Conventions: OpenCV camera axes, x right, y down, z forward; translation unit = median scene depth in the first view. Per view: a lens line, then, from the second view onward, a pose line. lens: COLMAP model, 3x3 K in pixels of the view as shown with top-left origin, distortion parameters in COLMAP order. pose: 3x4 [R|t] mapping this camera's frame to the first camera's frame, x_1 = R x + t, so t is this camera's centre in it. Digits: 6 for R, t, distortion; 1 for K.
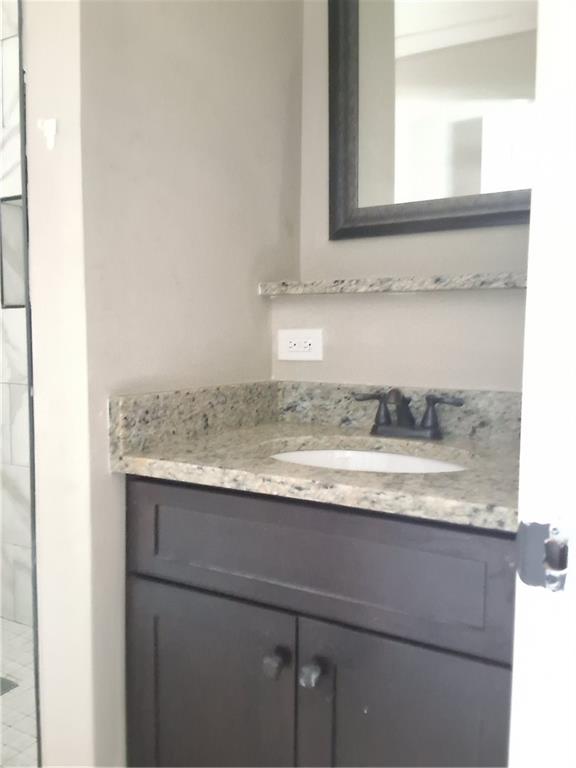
lens RADIAL K [[615.4, 0, 288.4], [0, 615.4, 387.0], [0, 0, 1]] dist [0.122241, -0.198923]
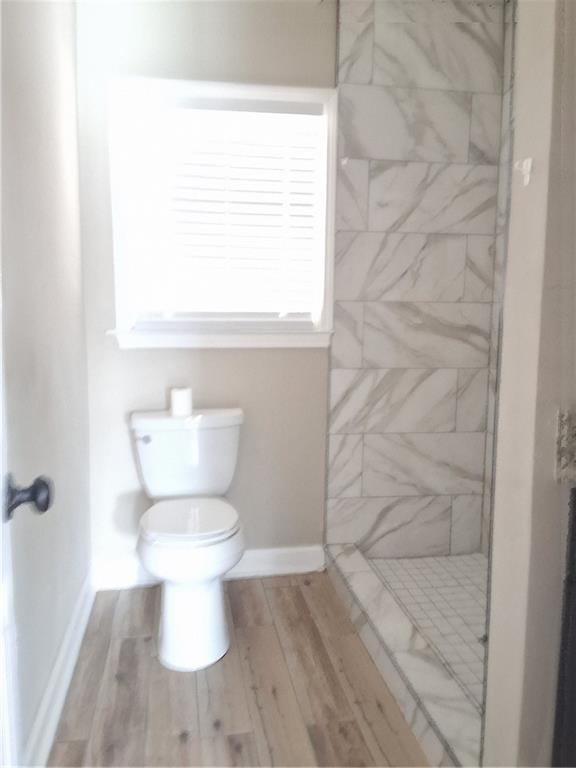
lens RADIAL K [[615.4, 0, 288.4], [0, 615.4, 387.0], [0, 0, 1]] dist [0.122241, -0.198923]
pose [[0.761339, 0.074272, -0.644086, 0.049485], [-0.070486, 0.997010, 0.031651, -0.022422], [0.644511, 0.021302, 0.764298, -0.133471]]
